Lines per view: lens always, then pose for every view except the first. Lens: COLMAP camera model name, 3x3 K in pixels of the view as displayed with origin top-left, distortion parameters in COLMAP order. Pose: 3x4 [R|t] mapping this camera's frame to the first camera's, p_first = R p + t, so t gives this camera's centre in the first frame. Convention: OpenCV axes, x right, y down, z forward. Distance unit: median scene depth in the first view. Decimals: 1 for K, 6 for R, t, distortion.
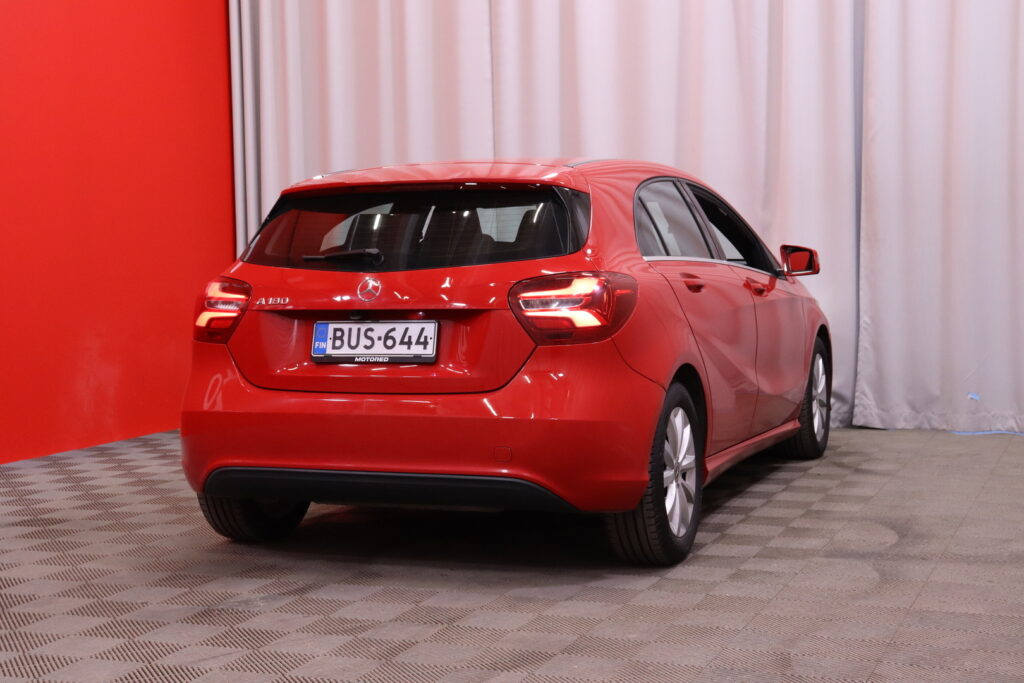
lens RADIAL K [[1489.3, 0, 512.0], [0, 1489.3, 341.5], [0, 0, 1]] dist [0.076874, 0.019262]
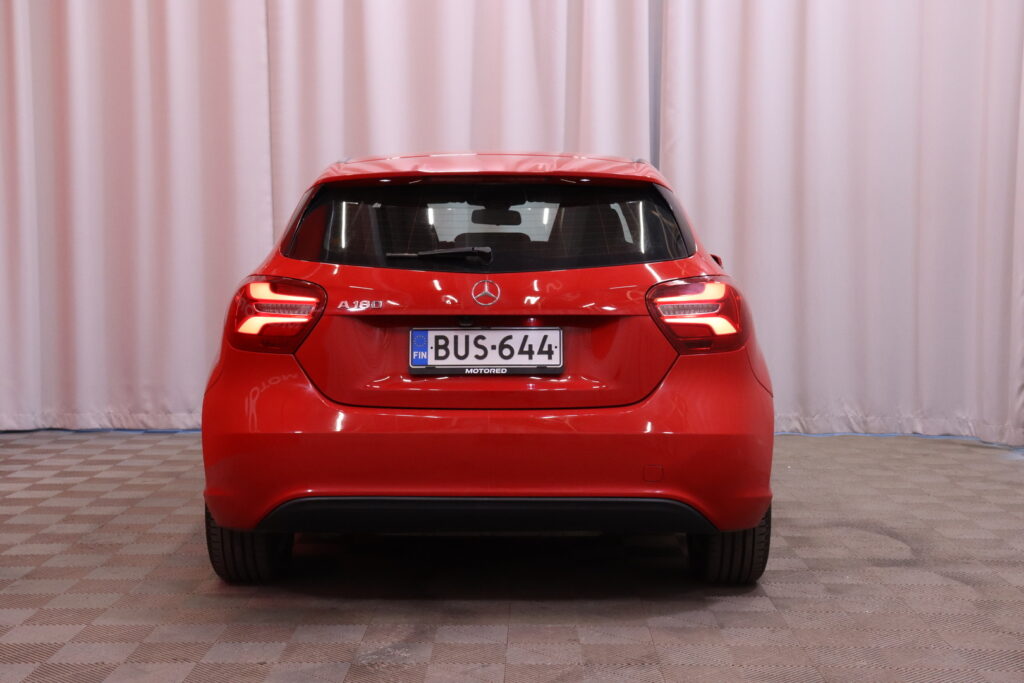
lens RADIAL K [[1489.3, 0, 512.0], [0, 1489.3, 341.5], [0, 0, 1]] dist [0.076874, 0.019262]
pose [[0.941232, -0.001525, 0.337757, -0.379065], [0.002435, 0.999994, -0.002270, -0.003511], [-0.337752, 0.002959, 0.941231, 0.155612]]
